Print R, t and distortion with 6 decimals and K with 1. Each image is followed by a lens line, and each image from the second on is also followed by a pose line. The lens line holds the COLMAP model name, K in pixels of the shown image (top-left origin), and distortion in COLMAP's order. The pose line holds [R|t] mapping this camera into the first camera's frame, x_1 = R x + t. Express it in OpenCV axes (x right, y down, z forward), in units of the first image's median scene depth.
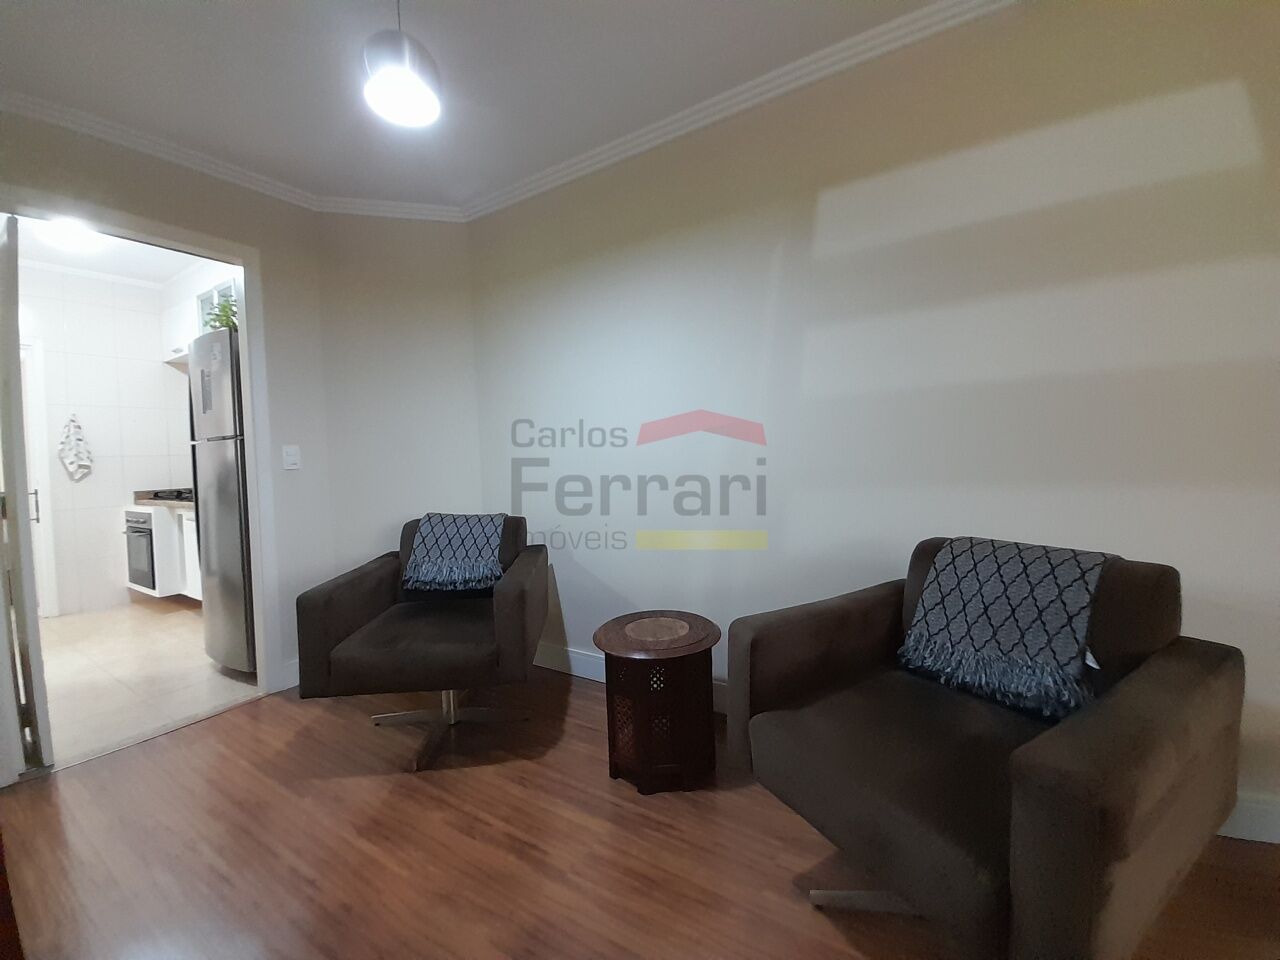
lens RADIAL K [[502.3, 0, 653.1], [0, 502.3, 467.8], [0, 0, 1]] dist [0.015575, -0.013827]
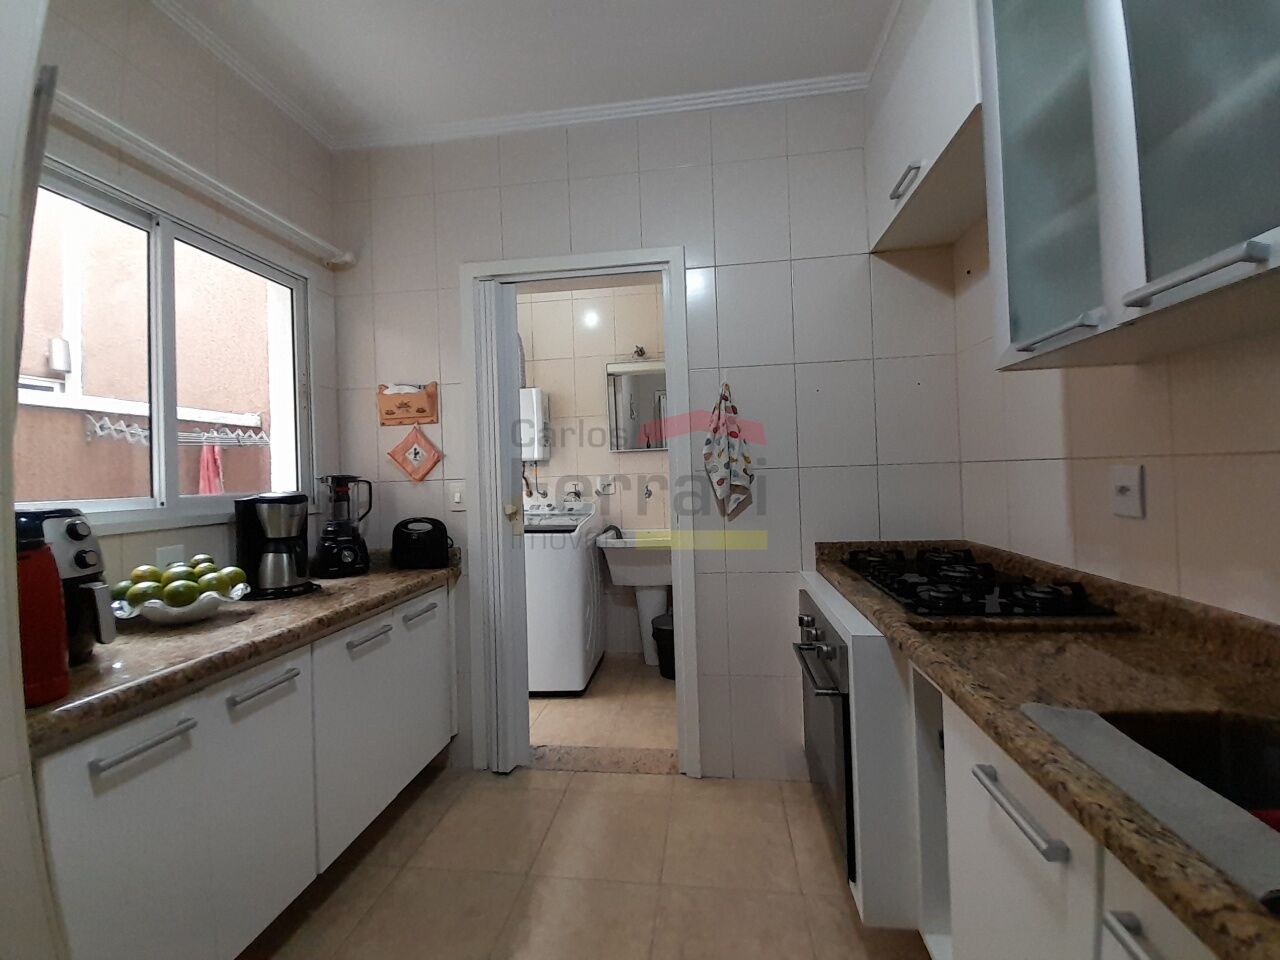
lens RADIAL K [[502.3, 0, 653.1], [0, 502.3, 467.8], [0, 0, 1]] dist [0.015575, -0.013827]
pose [[0.415055, 0.016849, -0.909640, -0.726559], [-0.004202, 0.999853, 0.016602, -0.031083], [0.909786, -0.003068, 0.415065, 0.722872]]
